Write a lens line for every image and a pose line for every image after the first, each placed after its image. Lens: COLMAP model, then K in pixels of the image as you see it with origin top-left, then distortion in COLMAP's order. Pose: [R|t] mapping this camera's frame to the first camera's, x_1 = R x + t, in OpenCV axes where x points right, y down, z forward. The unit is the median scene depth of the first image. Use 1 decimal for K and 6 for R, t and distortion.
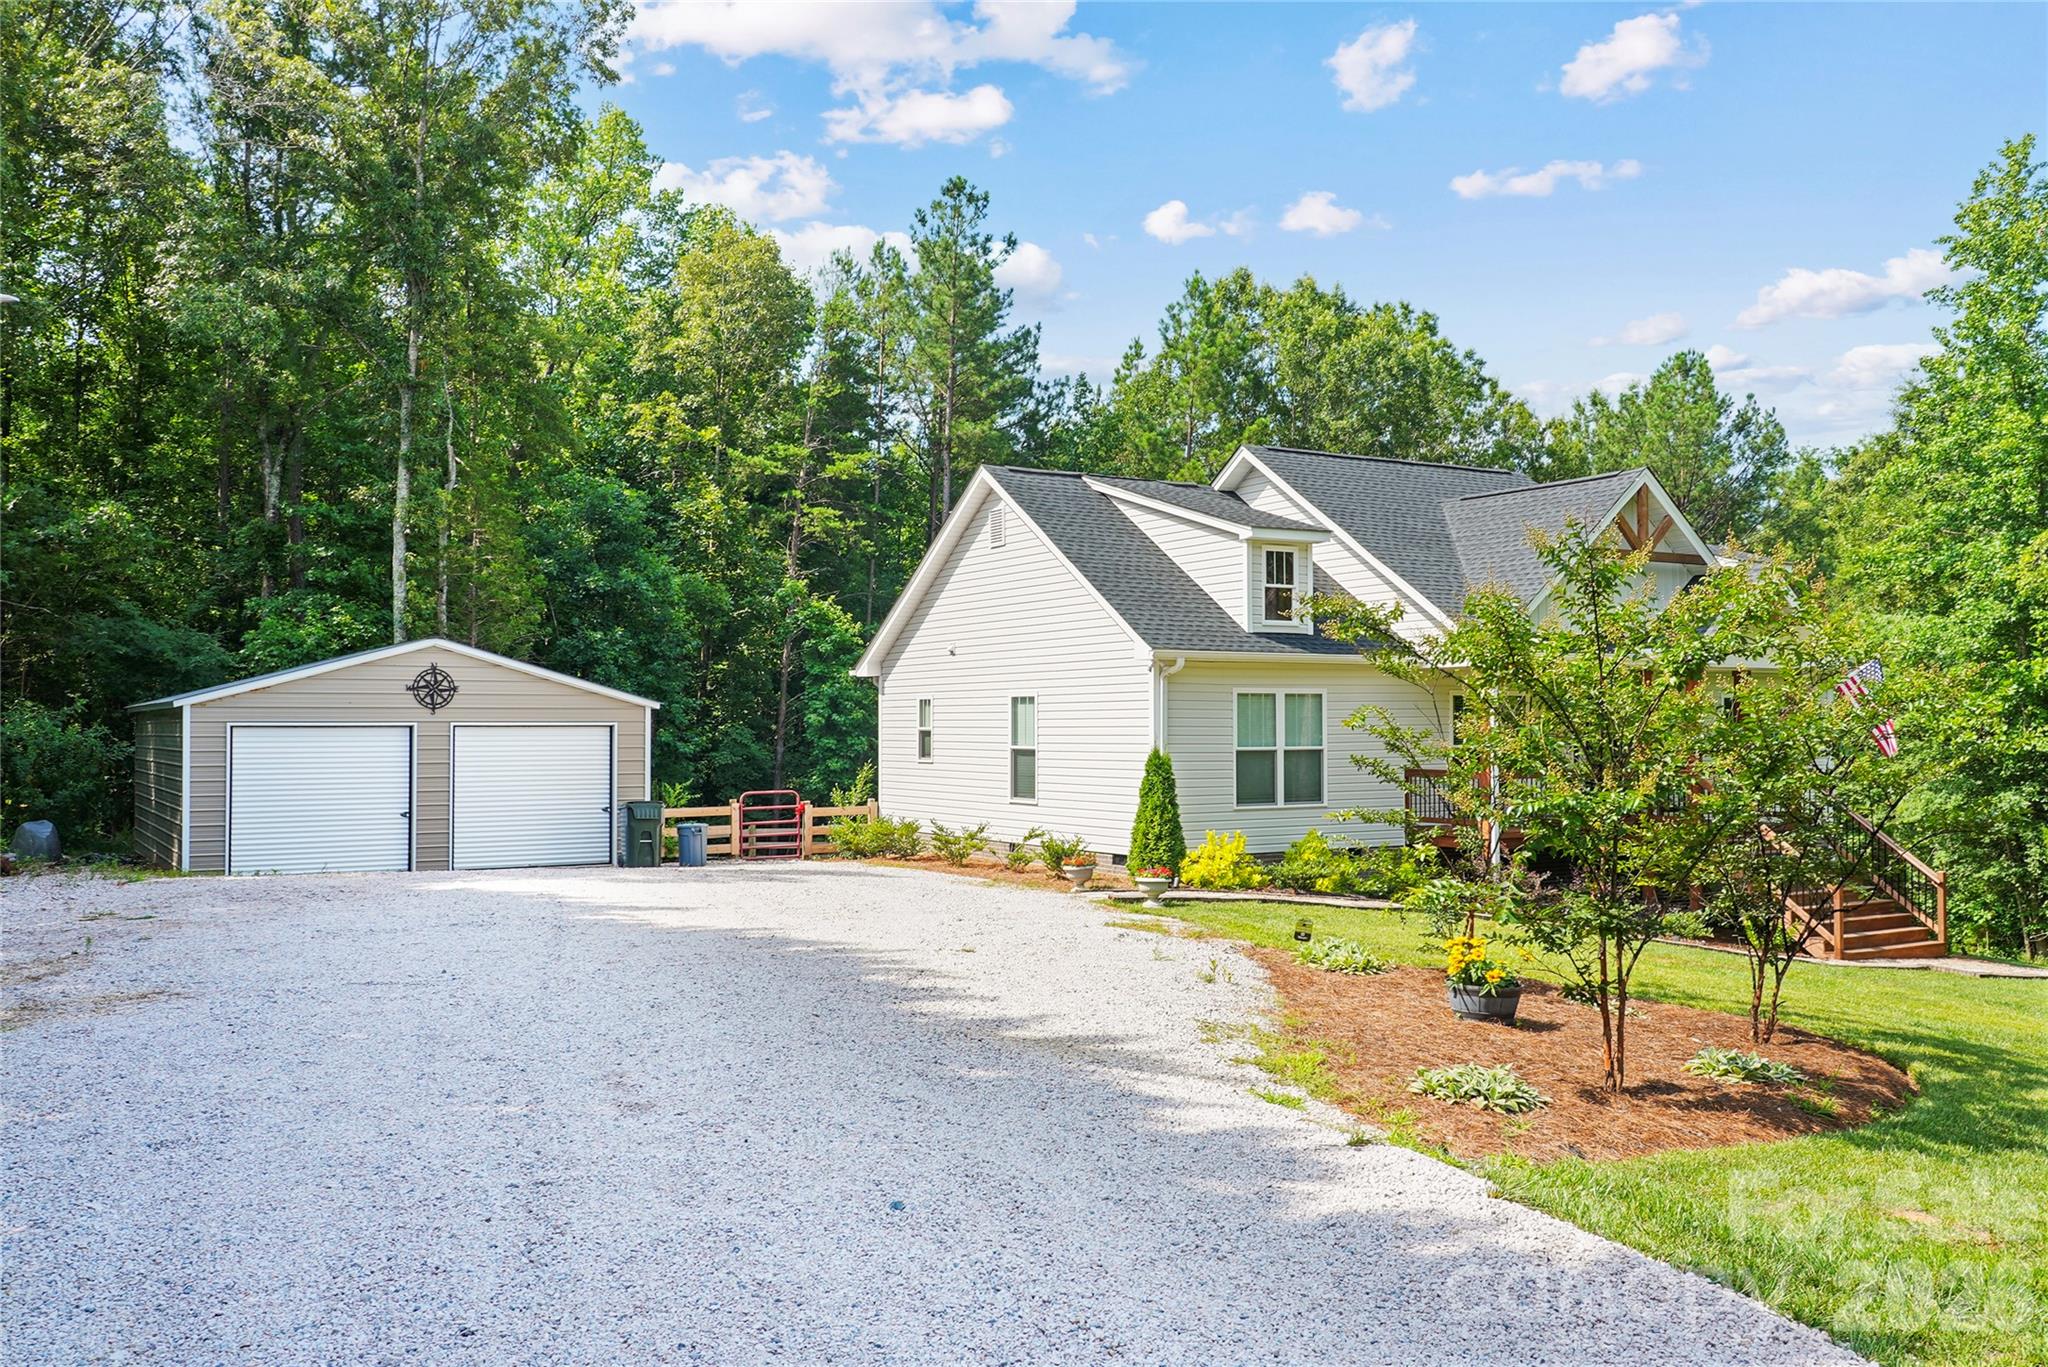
lens RADIAL K [[1655.9, 0, 1024.0], [0, 1655.9, 683.5], [0, 0, 1]] dist [0.015254, 0.011974]
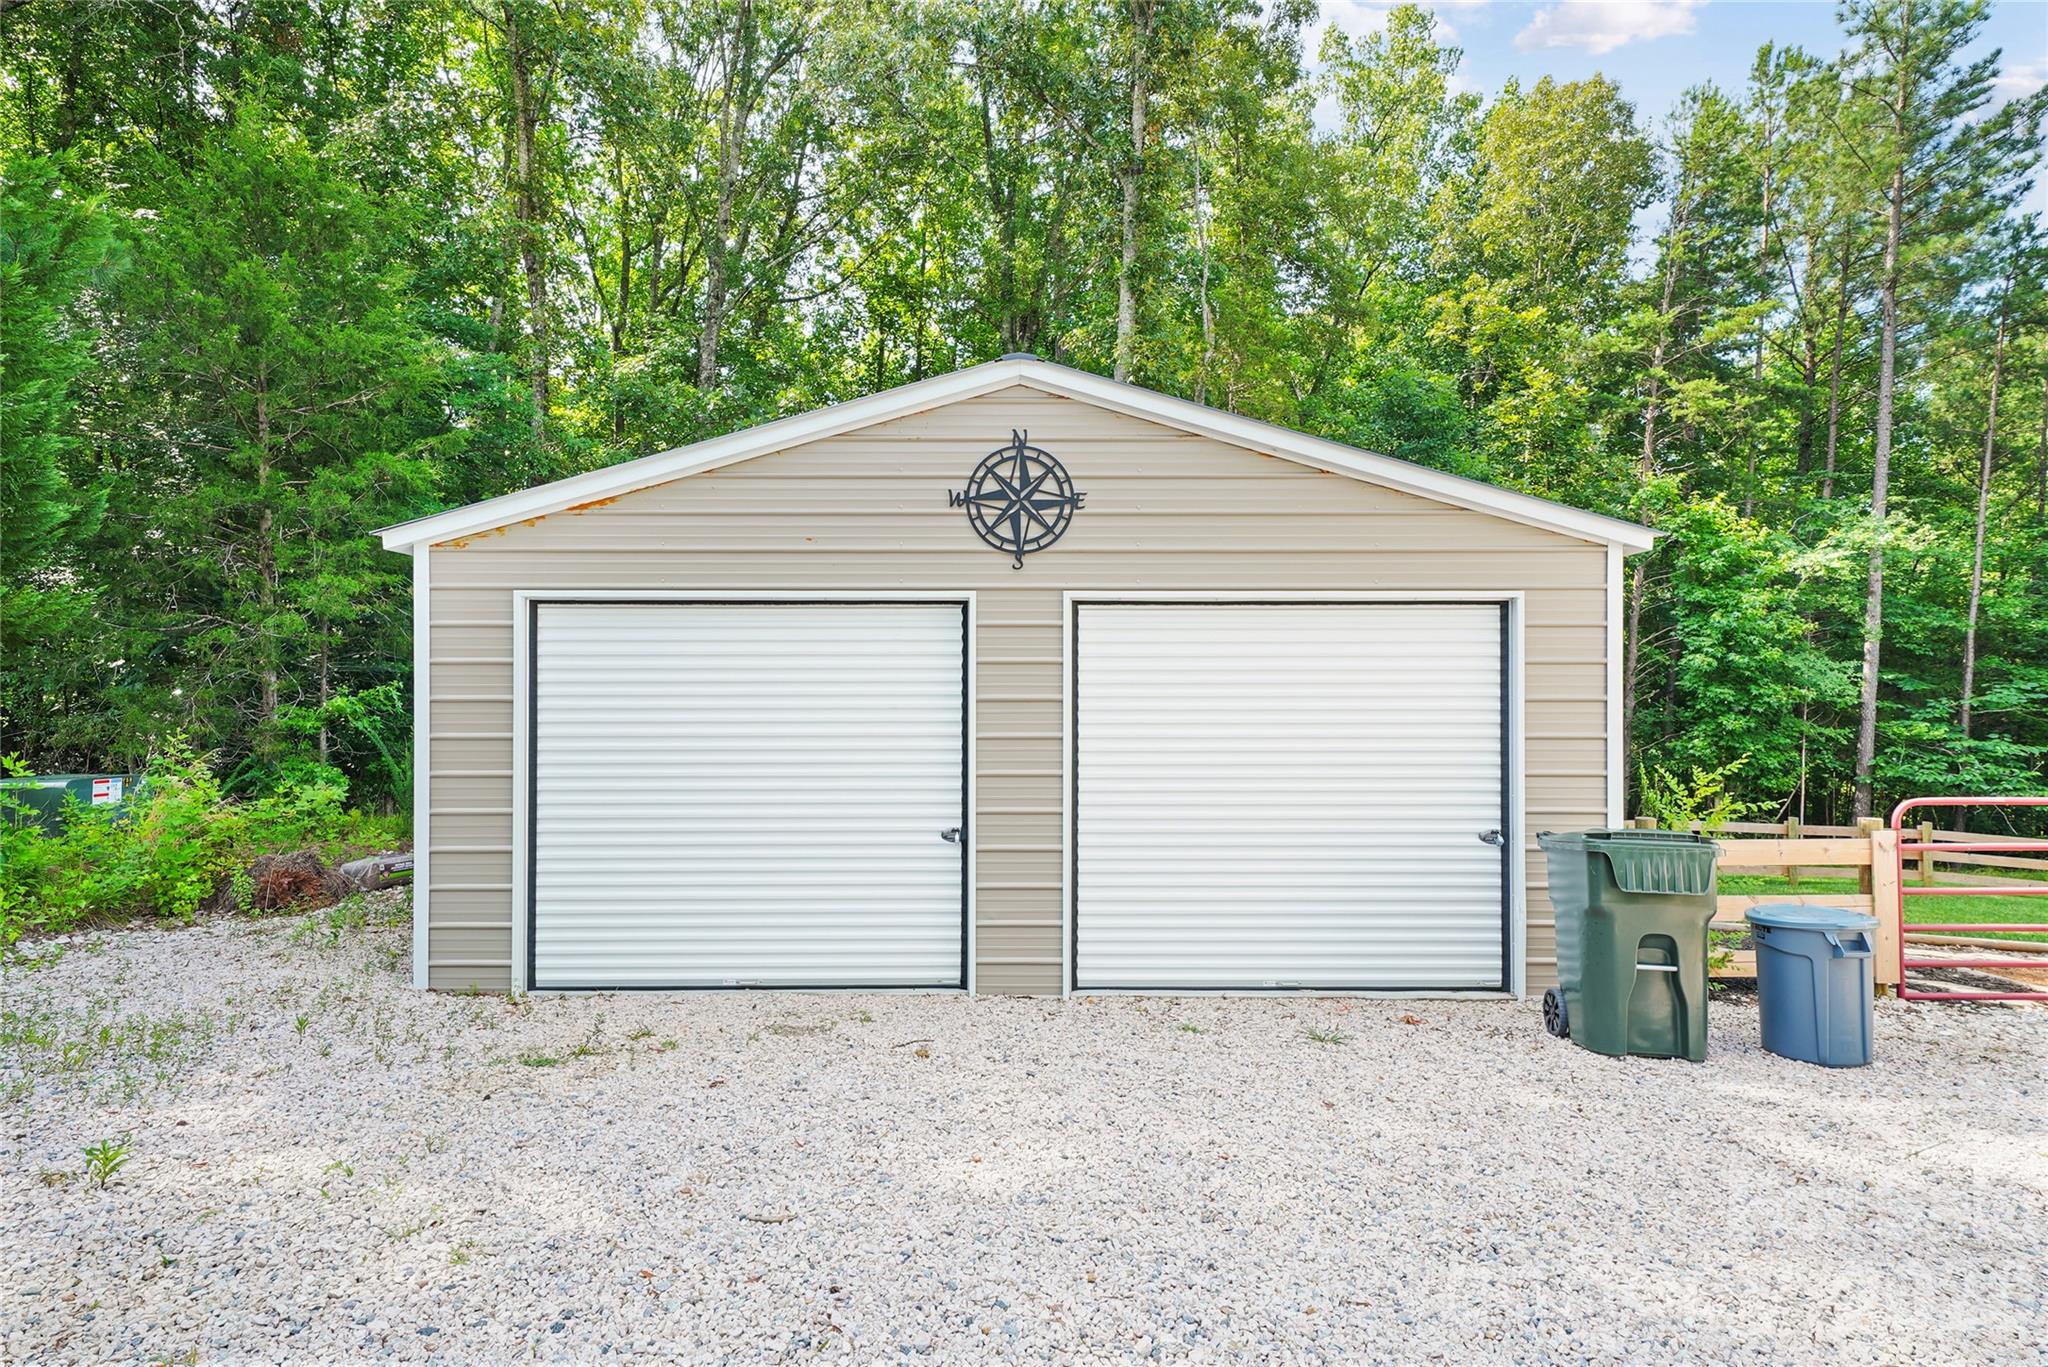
lens RADIAL K [[1102.5, 0, 1024.0], [0, 1102.5, 683.5], [0, 0, 1]] dist [0.014900, -0.001463]
pose [[0.849507, -0.001572, -0.527575, -0.125797], [0.010058, 0.999862, 0.013216, 0.022850], [0.527482, -0.016534, 0.849405, 0.442004]]
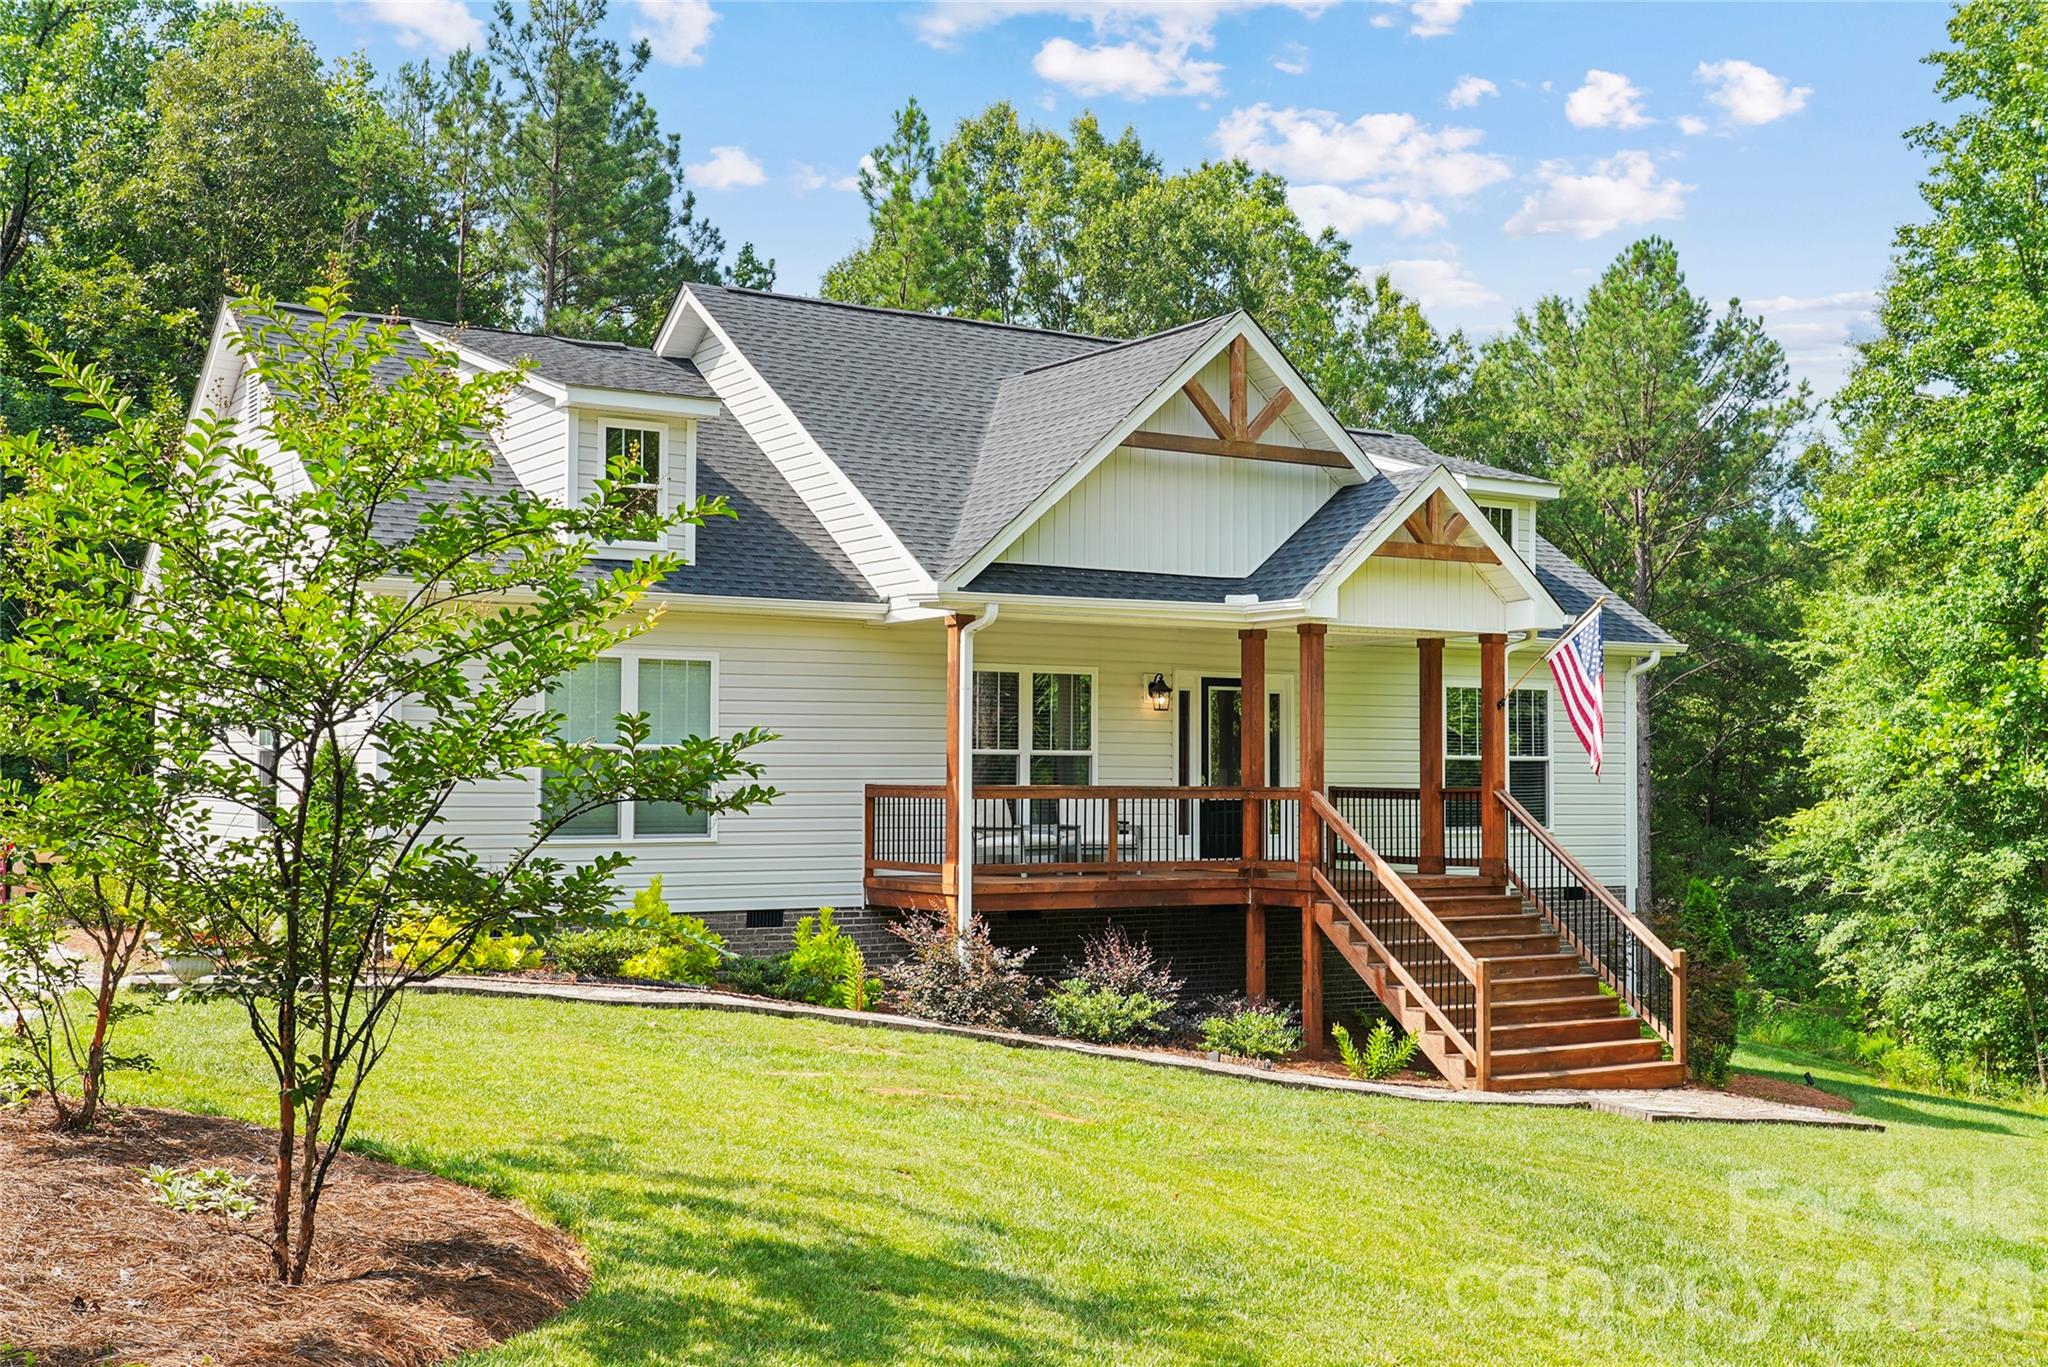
lens RADIAL K [[2183.1, 0, 1024.0], [0, 2183.1, 683.5], [0, 0, 1]] dist [0.046059, -0.007306]
pose [[0.999504, 0.007992, 0.030454, 0.144753], [-0.007438, 0.999806, -0.018244, 0.015240], [-0.030594, 0.018009, 0.999370, 0.093710]]
